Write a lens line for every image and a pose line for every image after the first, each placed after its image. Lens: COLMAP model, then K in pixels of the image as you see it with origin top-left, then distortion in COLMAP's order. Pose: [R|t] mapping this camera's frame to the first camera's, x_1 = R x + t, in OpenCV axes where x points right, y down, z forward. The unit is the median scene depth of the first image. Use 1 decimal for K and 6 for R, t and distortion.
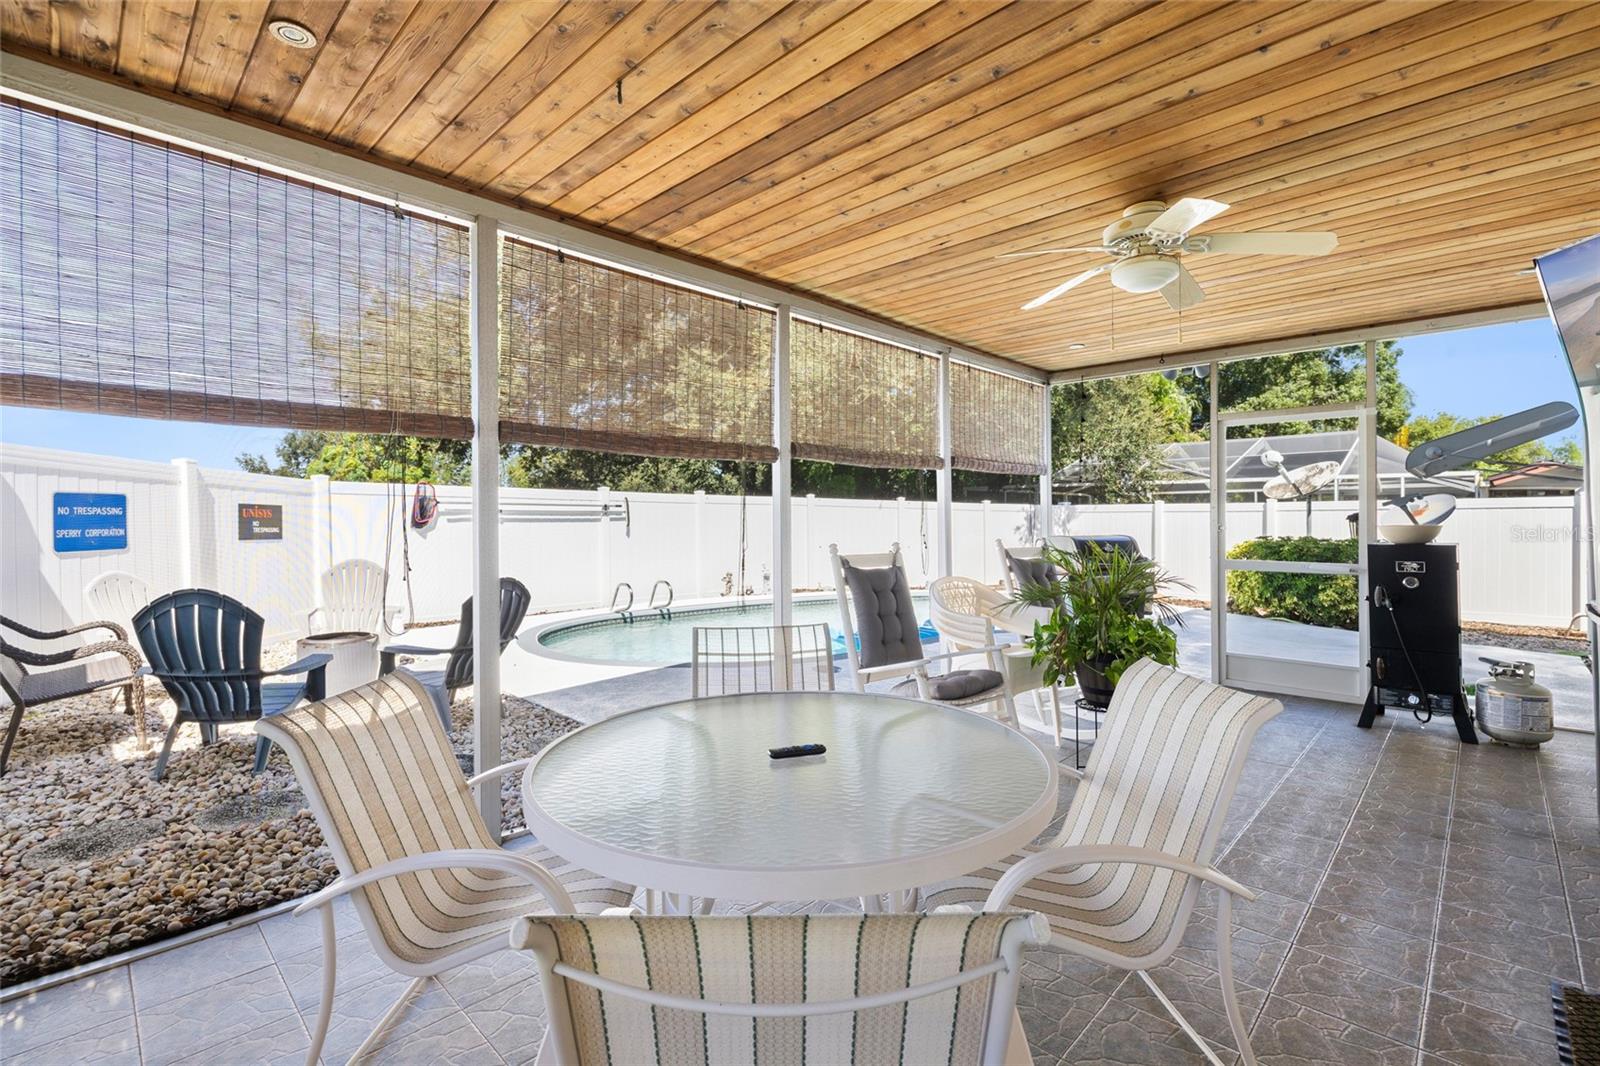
lens RADIAL K [[714.4, 0, 794.4], [0, 714.4, 519.2], [0, 0, 1]] dist [-0.008718, 0.000350]
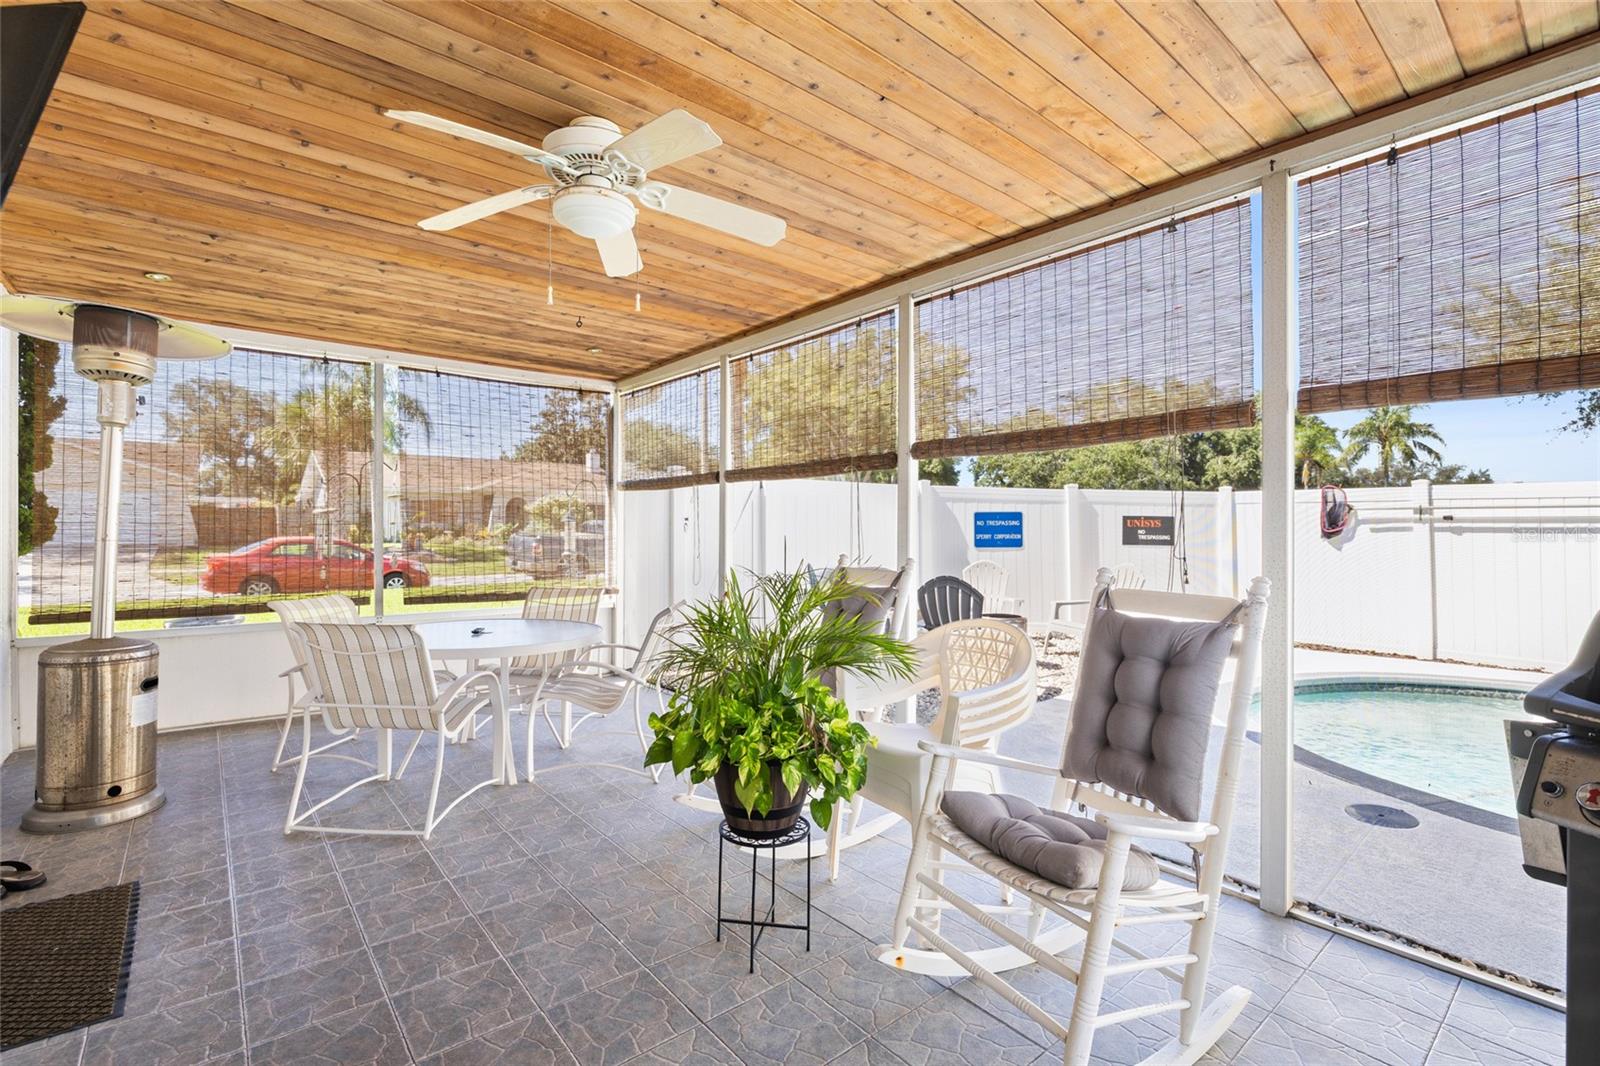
lens RADIAL K [[714.4, 0, 795.8], [0, 714.4, 537.1], [0, 0, 1]] dist [-0.008718, 0.000350]
pose [[-0.099722, 0.012833, -0.994933, 0.708036], [-0.000512, 0.999916, 0.012949, -0.000638], [0.995015, 0.001801, -0.099707, 0.735522]]
